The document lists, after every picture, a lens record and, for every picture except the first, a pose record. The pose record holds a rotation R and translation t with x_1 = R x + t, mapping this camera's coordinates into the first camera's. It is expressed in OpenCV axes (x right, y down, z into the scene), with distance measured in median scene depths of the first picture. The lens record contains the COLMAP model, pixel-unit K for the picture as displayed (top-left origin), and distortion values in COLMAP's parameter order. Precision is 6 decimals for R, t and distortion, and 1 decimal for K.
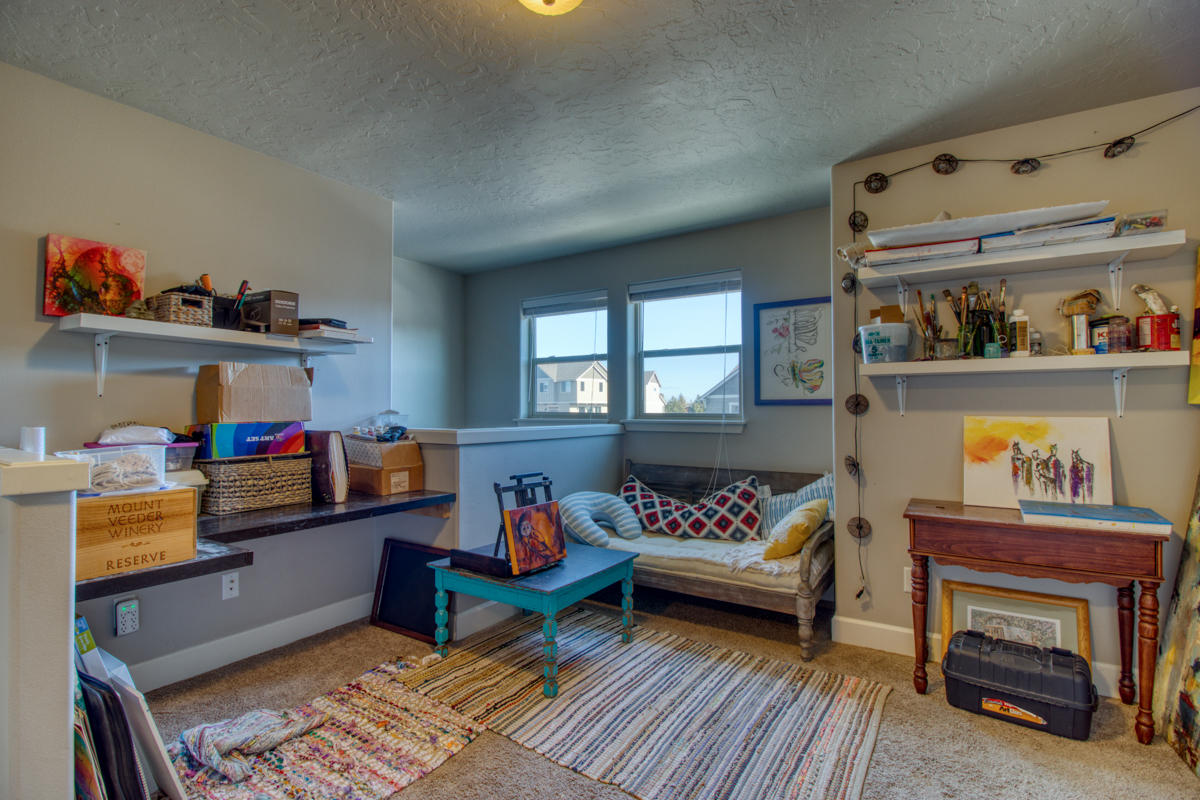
lens RADIAL K [[568.9, 0, 589.2], [0, 568.9, 391.4], [0, 0, 1]] dist [-0.000553, -0.011788]
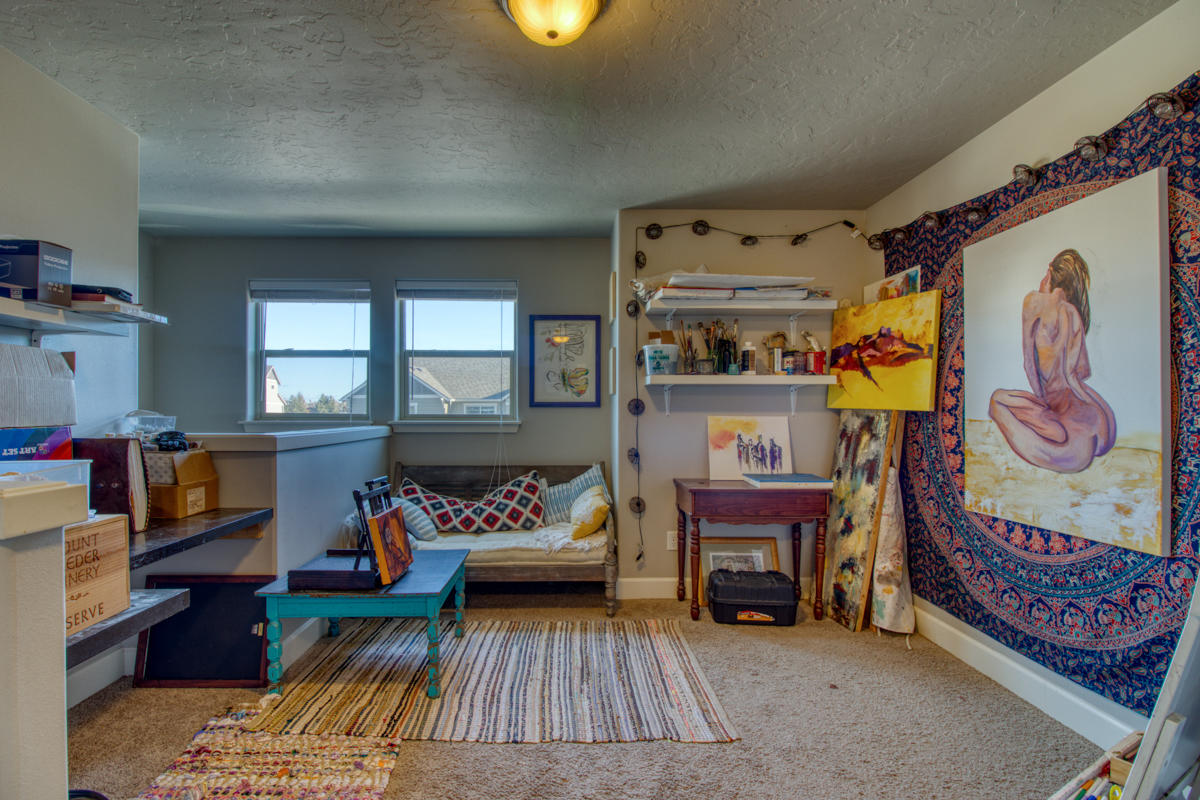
lens RADIAL K [[568.9, 0, 607.9], [0, 568.9, 407.7], [0, 0, 1]] dist [-0.000553, -0.011788]
pose [[0.818860, 0.005047, 0.573972, -0.349797], [-0.020604, 0.999575, 0.020606, 0.000239], [-0.573624, -0.028699, 0.818616, 0.017335]]
